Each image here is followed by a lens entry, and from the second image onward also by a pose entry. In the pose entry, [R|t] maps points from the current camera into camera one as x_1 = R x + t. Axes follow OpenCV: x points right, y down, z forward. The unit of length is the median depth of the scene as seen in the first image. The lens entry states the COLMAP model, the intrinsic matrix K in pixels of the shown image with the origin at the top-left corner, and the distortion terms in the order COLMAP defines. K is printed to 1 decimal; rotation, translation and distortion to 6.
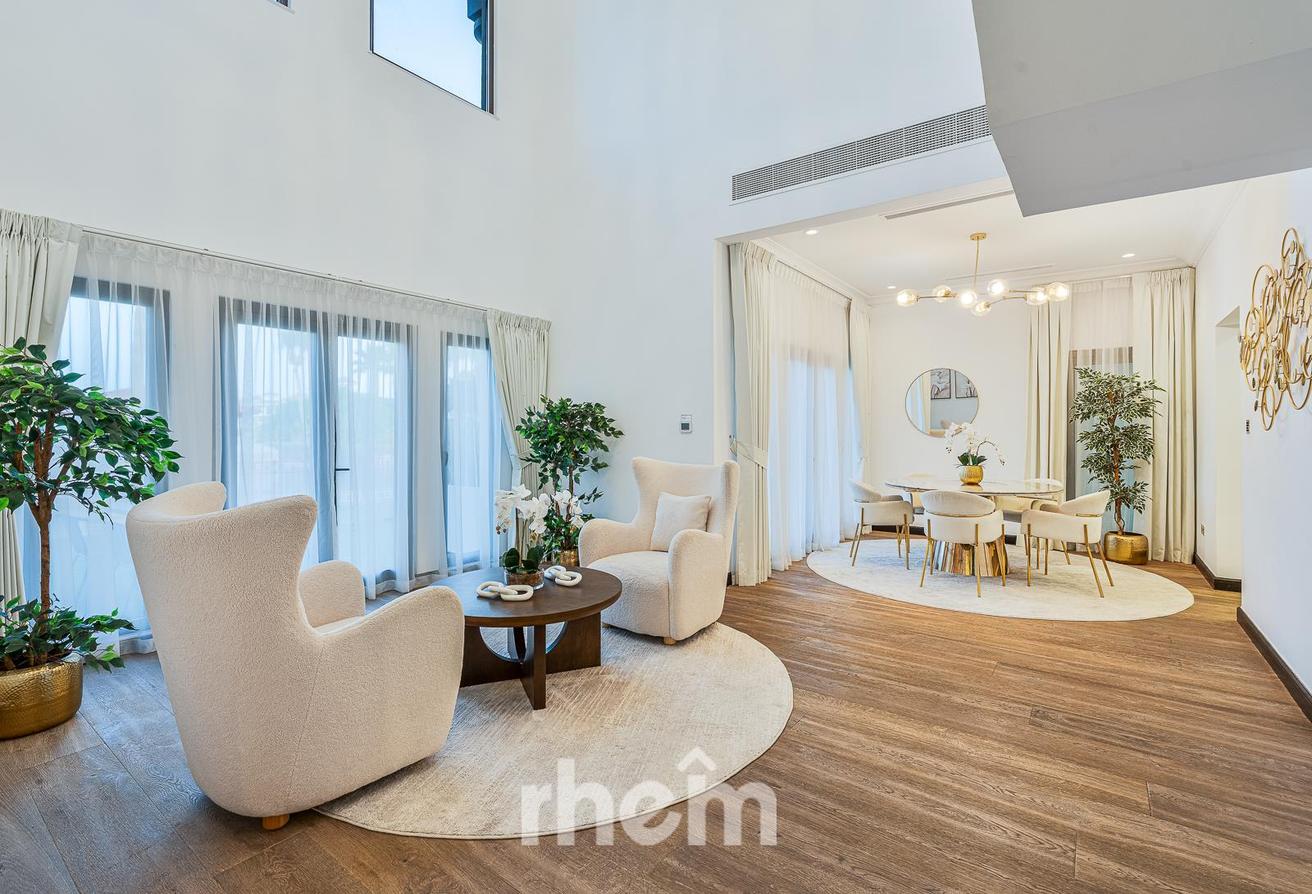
lens RADIAL K [[597.8, 0, 655.0], [0, 597.8, 420.2], [0, 0, 1]] dist [-0.007698, 0.001900]
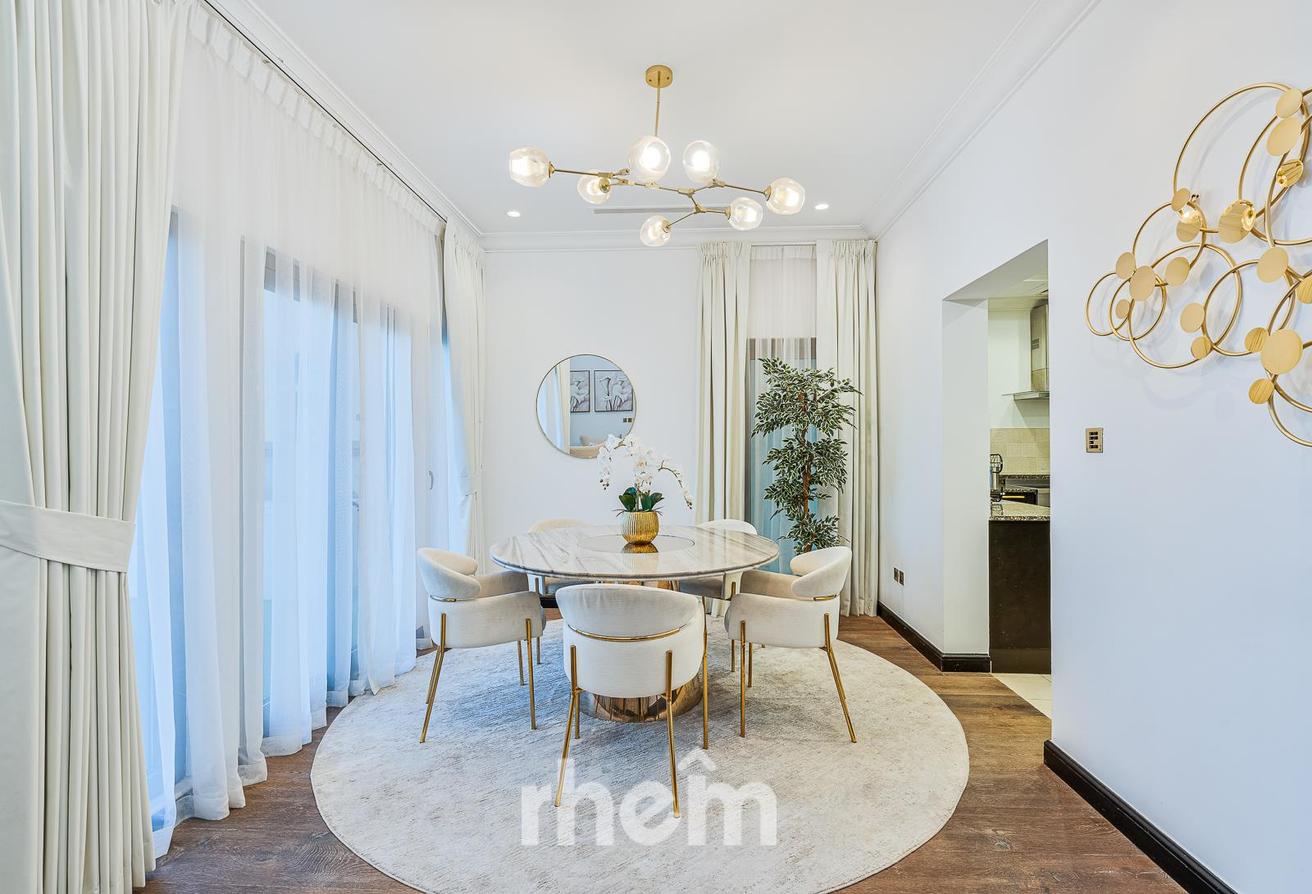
lens RADIAL K [[597.8, 0, 653.1], [0, 597.8, 445.0], [0, 0, 1]] dist [-0.007698, 0.001900]
pose [[0.840273, -0.004648, 0.542144, 0.218152], [-0.002464, 0.999920, 0.012390, 0.006193], [-0.542158, -0.011747, 0.840194, 0.483093]]
